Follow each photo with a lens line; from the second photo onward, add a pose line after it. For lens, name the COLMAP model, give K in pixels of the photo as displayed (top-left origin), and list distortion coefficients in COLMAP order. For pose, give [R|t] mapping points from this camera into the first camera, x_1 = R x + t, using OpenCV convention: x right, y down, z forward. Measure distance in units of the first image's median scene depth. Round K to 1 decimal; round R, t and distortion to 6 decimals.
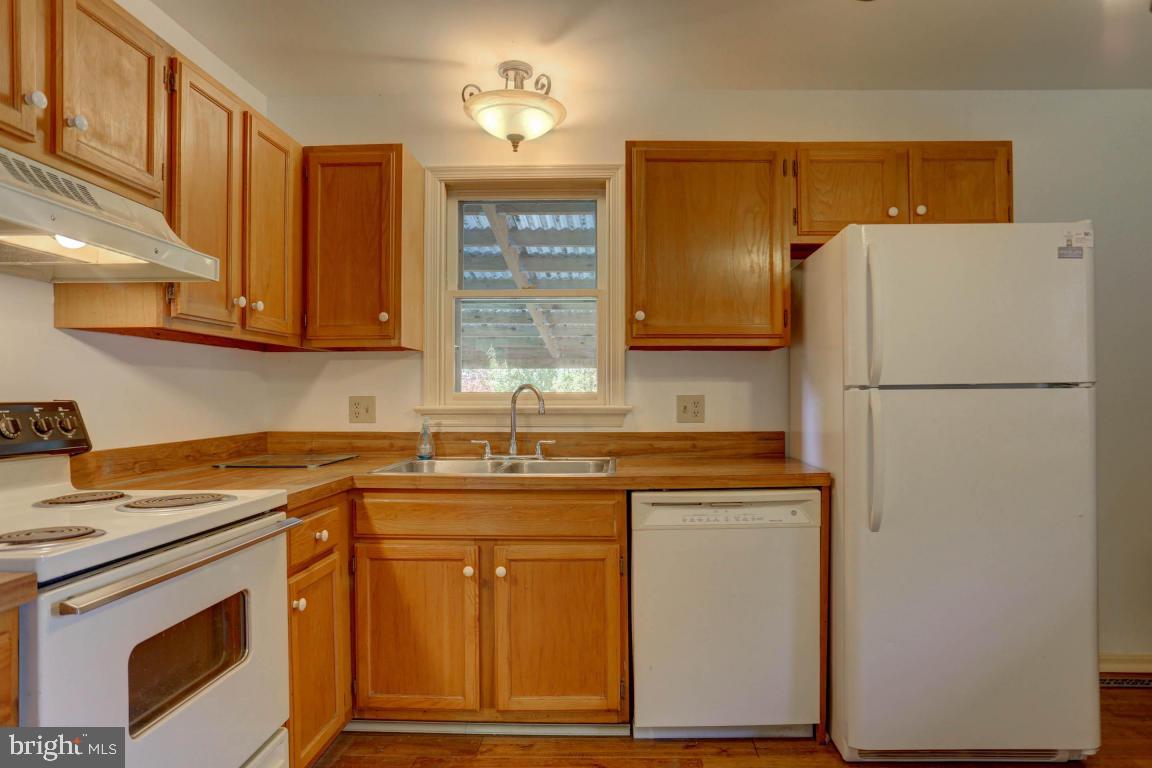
lens RADIAL K [[706.7, 0, 576.9], [0, 706.7, 390.3], [0, 0, 1]] dist [-0.059158, 0.040779]
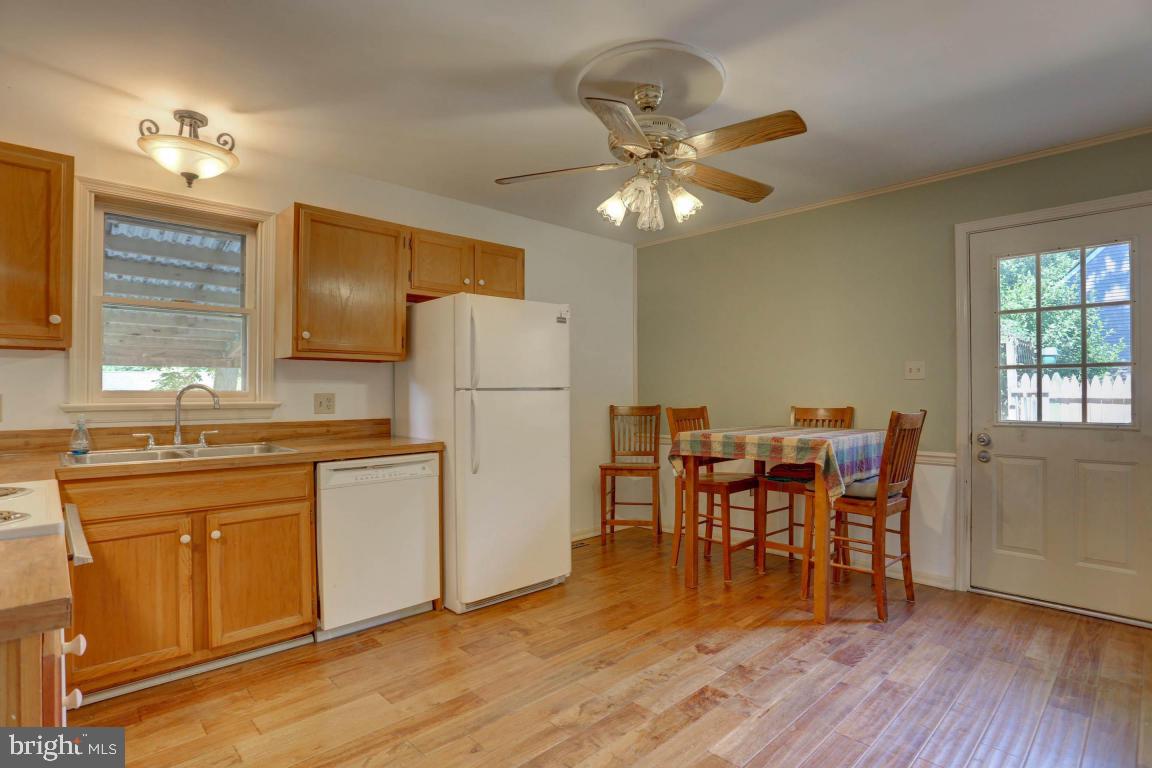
lens RADIAL K [[566.3, 0, 576.0], [0, 566.3, 384.0], [0, 0, 1]] dist [-0.000468, 0.000644]
pose [[0.725969, 0.010923, 0.687640, -0.280123], [-0.006313, 0.999938, -0.009219, -0.004785], [-0.687698, 0.002352, 0.725993, -0.144642]]
